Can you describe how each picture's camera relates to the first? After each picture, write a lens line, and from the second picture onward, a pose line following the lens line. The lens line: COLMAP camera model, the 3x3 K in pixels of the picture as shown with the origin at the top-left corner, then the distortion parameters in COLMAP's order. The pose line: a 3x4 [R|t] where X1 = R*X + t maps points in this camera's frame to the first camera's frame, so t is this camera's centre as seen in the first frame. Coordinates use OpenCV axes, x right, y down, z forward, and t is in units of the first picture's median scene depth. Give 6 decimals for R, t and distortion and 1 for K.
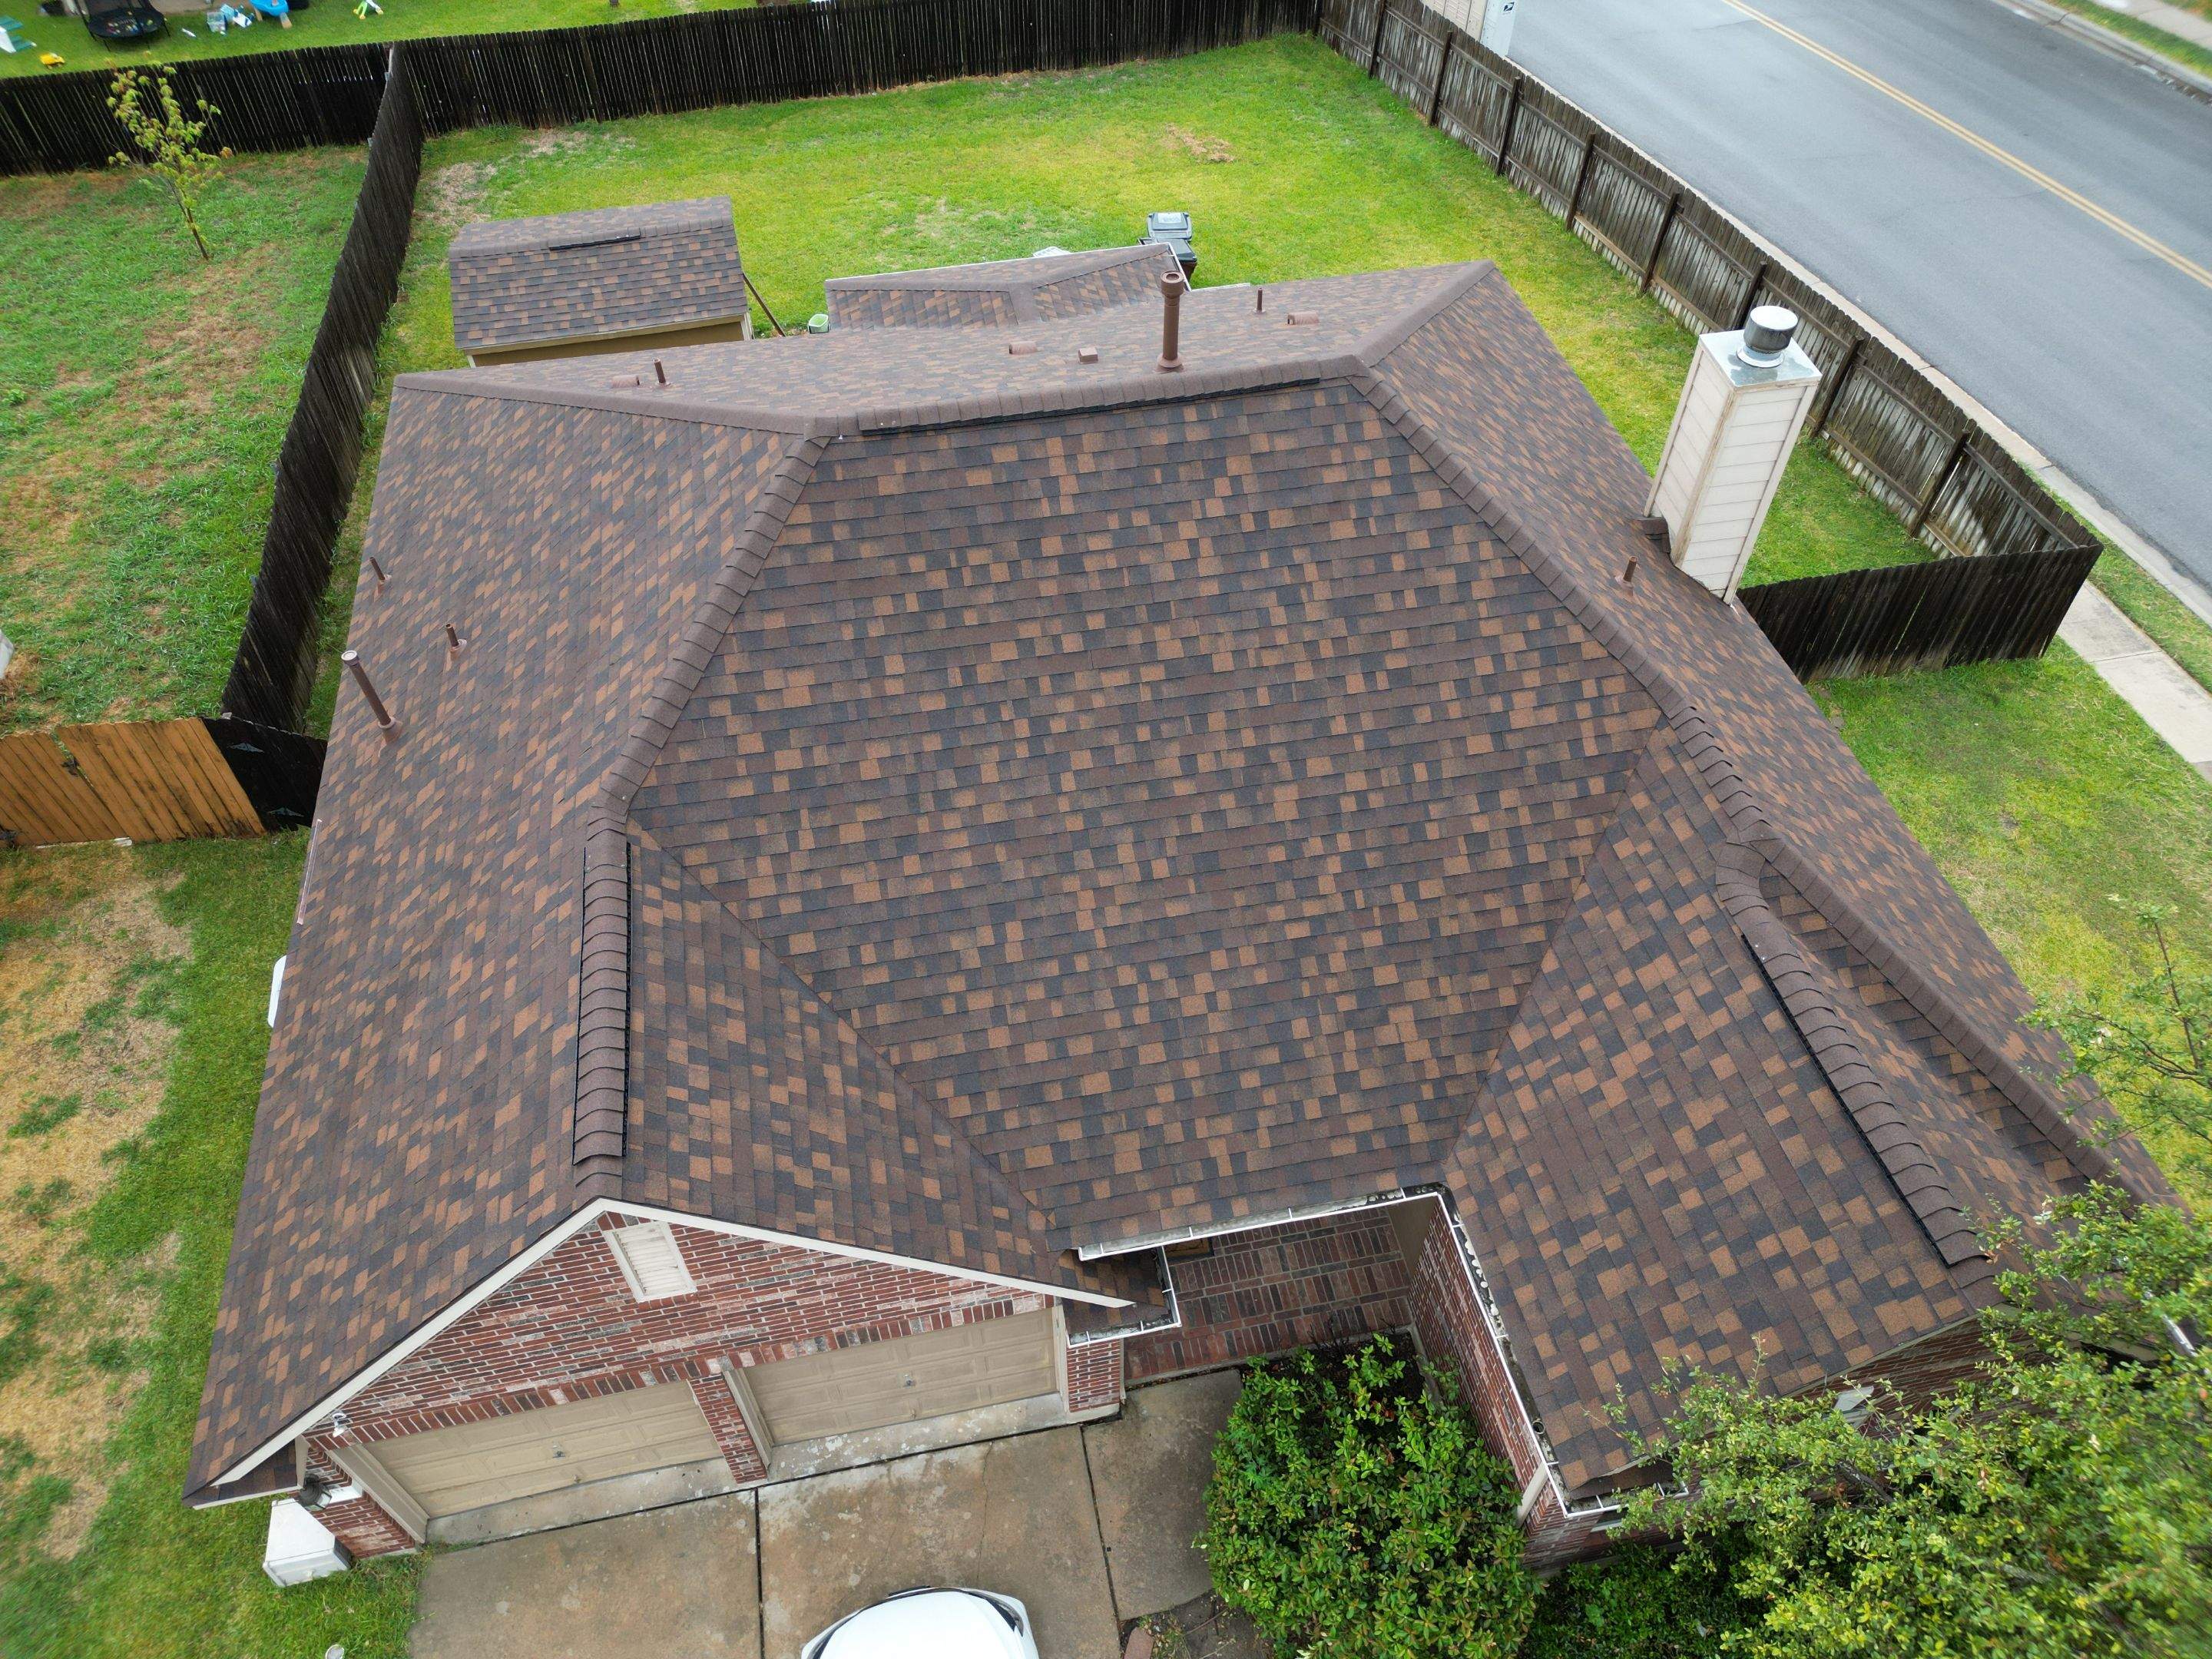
lens RADIAL K [[1540.8, 0, 1099.7], [0, 1540.8, 828.0], [0, 0, 1]] dist [0.080576, -0.080484]
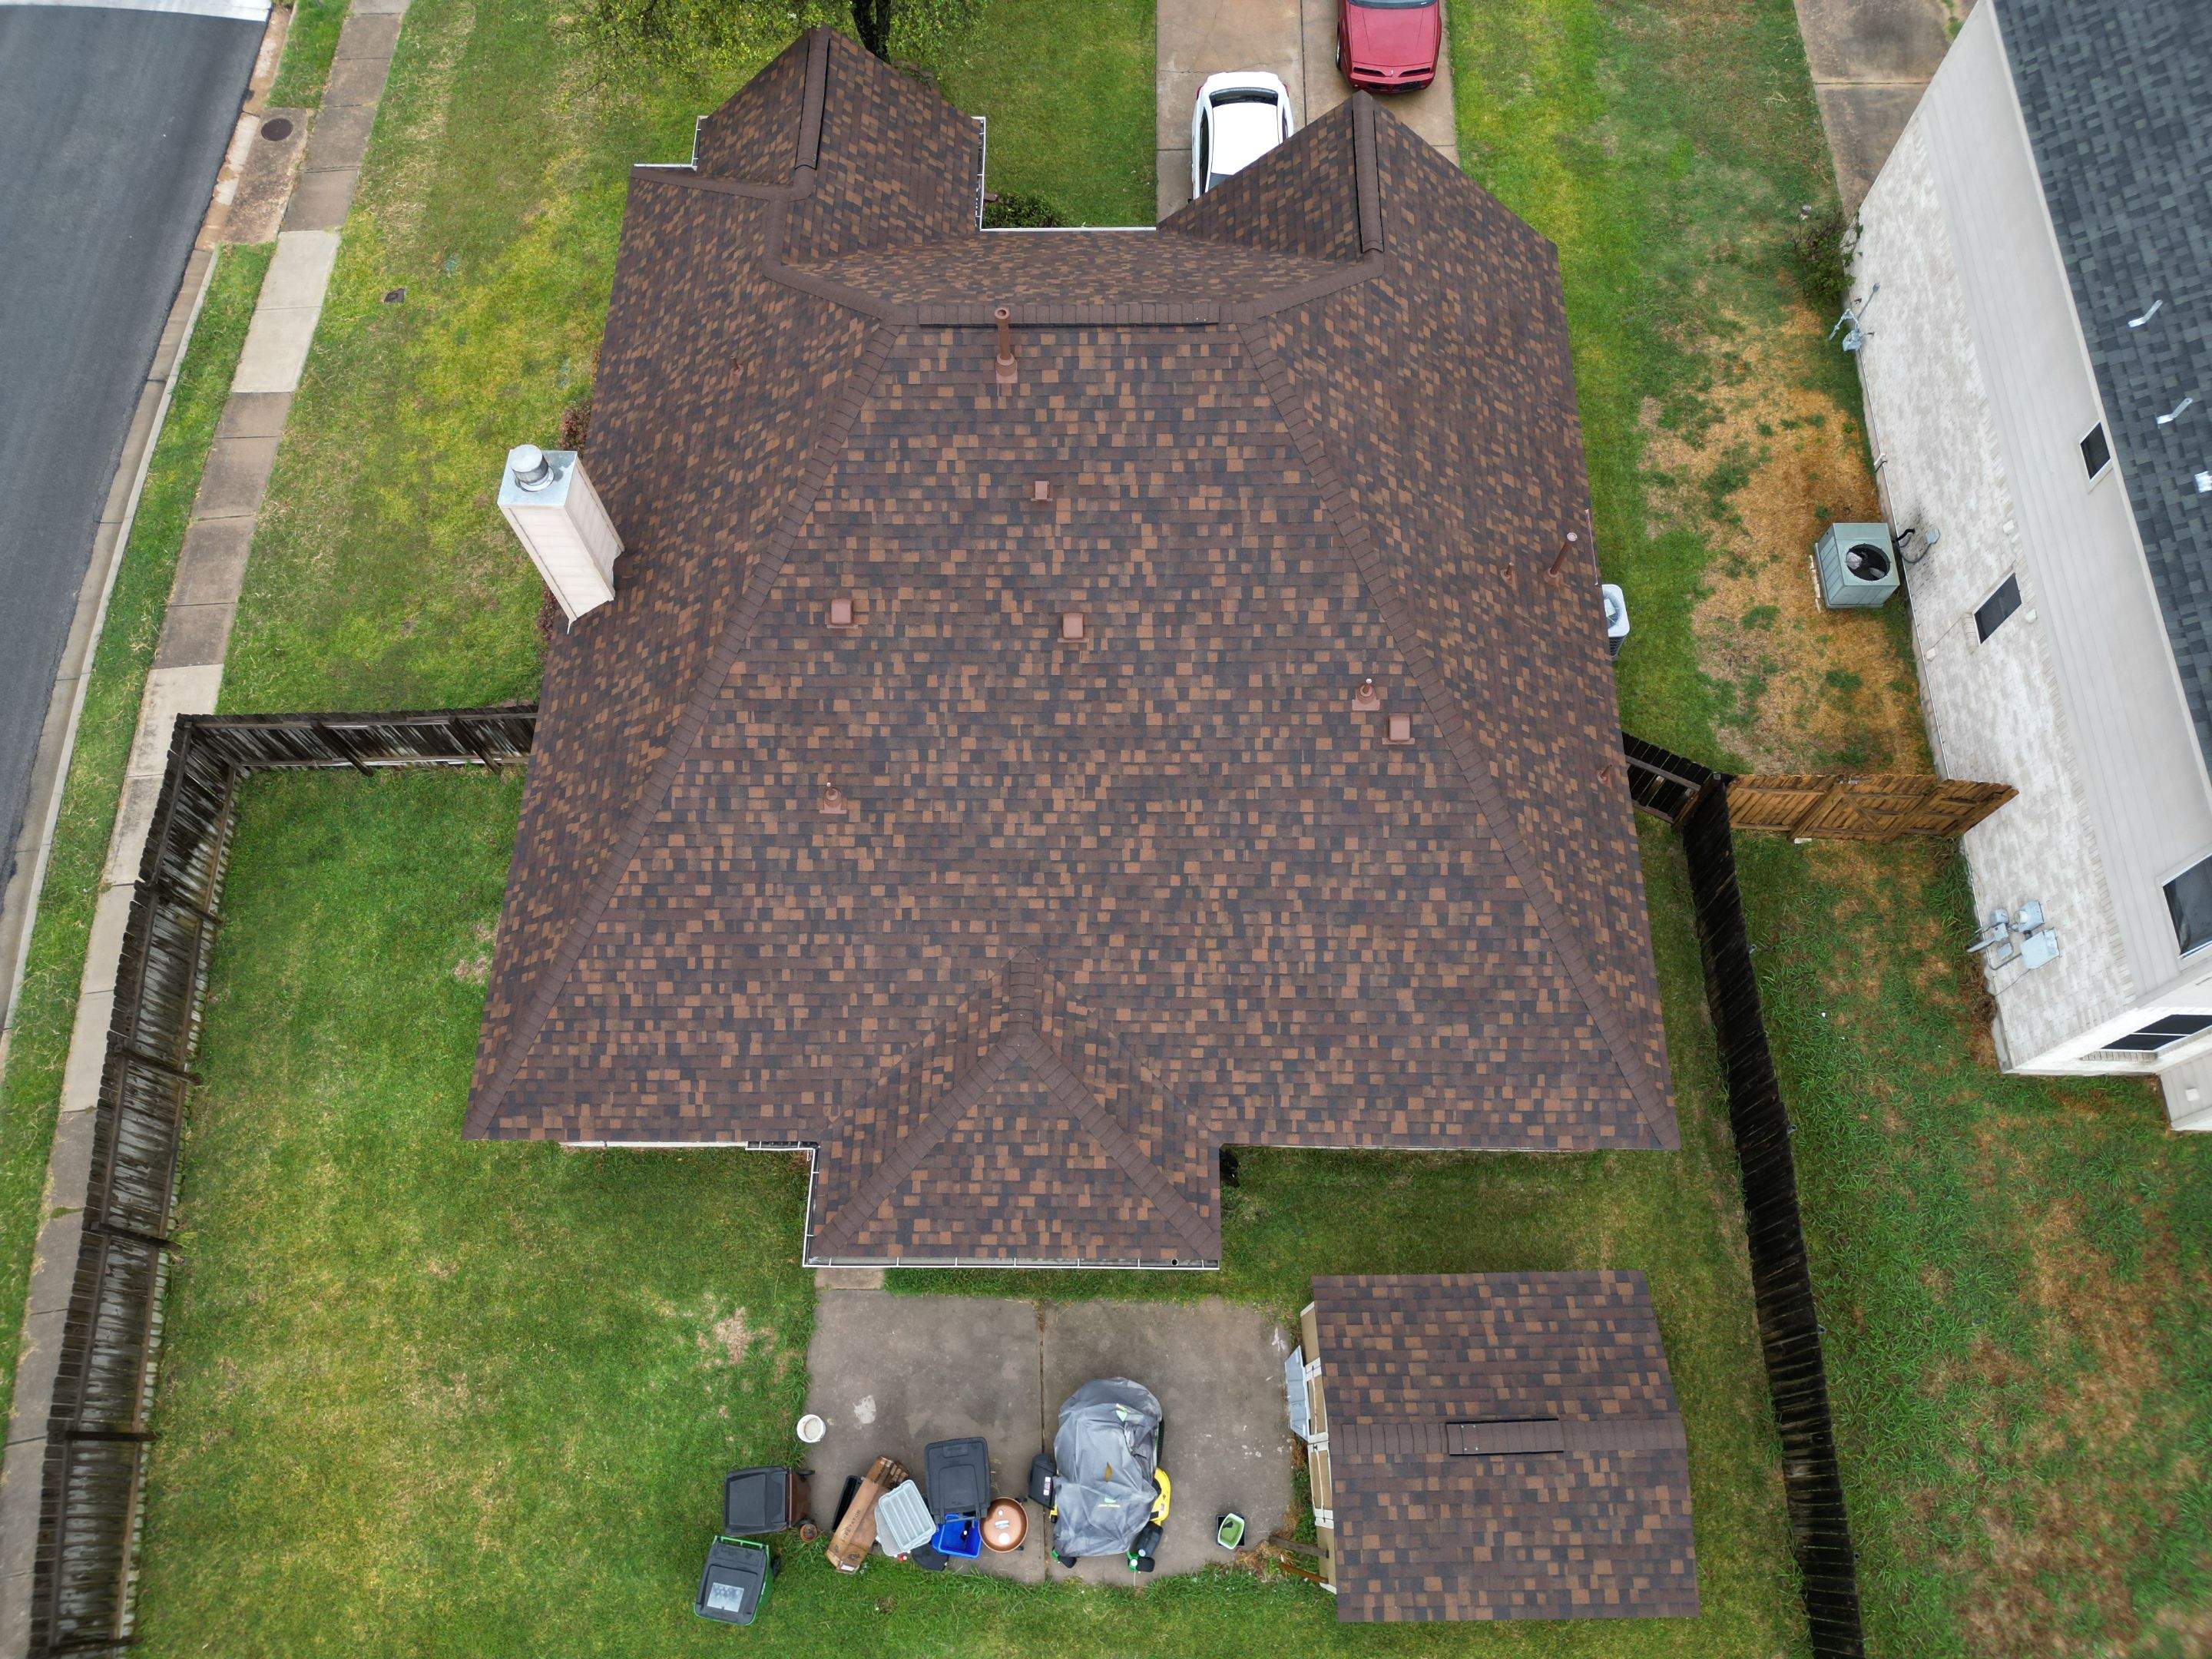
lens RADIAL K [[1540.8, 0, 1103.8], [0, 1540.8, 830.5], [0, 0, 1]] dist [0.080576, -0.080484]
pose [[-0.978831, -0.178342, 0.100422, -0.294111], [0.165200, -0.398774, 0.902046, -1.925497], [-0.120827, 0.899541, 0.419795, 0.824266]]
